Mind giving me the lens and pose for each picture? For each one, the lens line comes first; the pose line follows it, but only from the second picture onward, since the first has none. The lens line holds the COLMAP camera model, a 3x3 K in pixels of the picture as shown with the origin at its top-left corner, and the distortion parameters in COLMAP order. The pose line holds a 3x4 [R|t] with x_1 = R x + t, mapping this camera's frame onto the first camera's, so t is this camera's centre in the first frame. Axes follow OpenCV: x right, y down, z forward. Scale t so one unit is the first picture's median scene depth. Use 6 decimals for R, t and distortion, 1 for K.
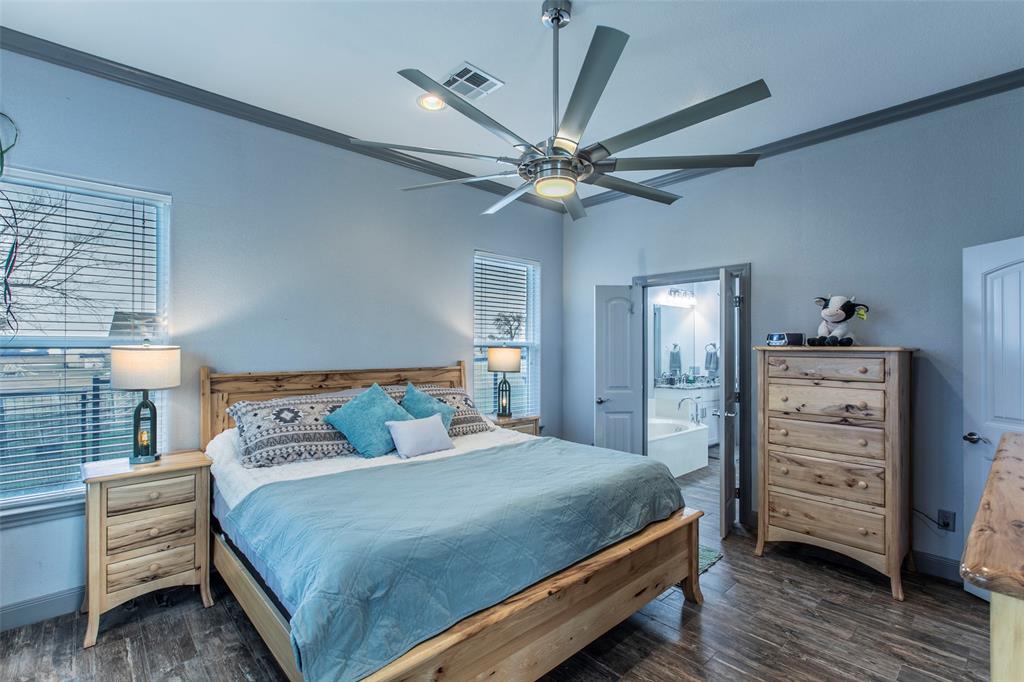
lens RADIAL K [[470.1, 0, 513.0], [0, 470.1, 346.0], [0, 0, 1]] dist [0.000558, 0.000225]
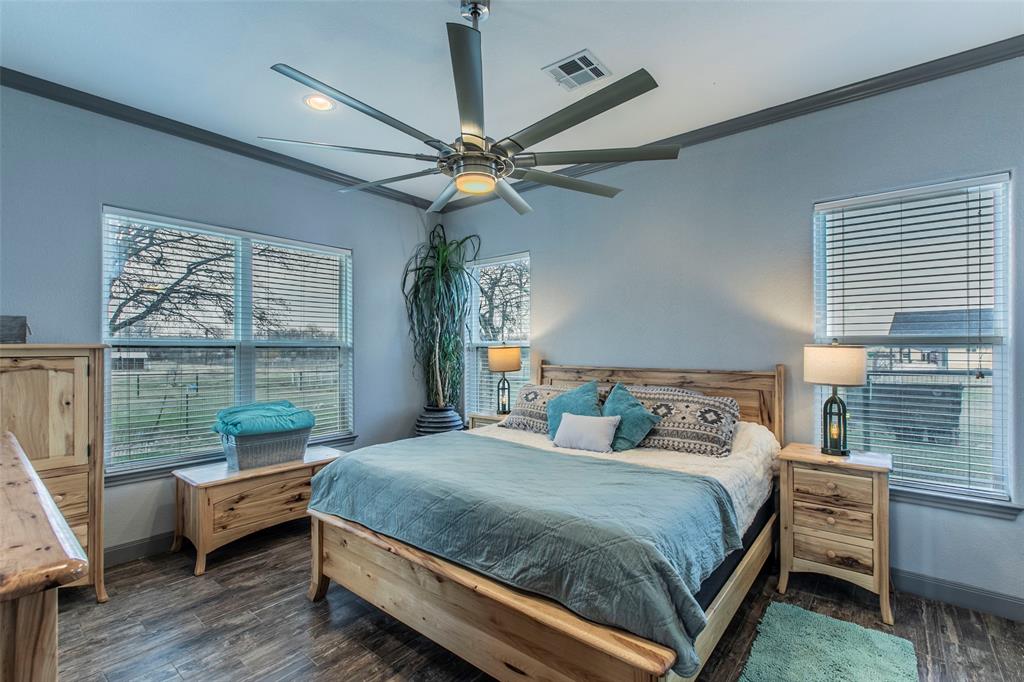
lens RADIAL K [[462.0, 0, 512.4], [0, 462.0, 351.2], [0, 0, 1]] dist [0.000772, 0.000025]
pose [[0.133144, 0.006793, -0.991073, 0.773439], [0.005533, 0.999956, 0.007597, 0.003865], [0.991081, -0.006495, 0.133101, 0.690157]]
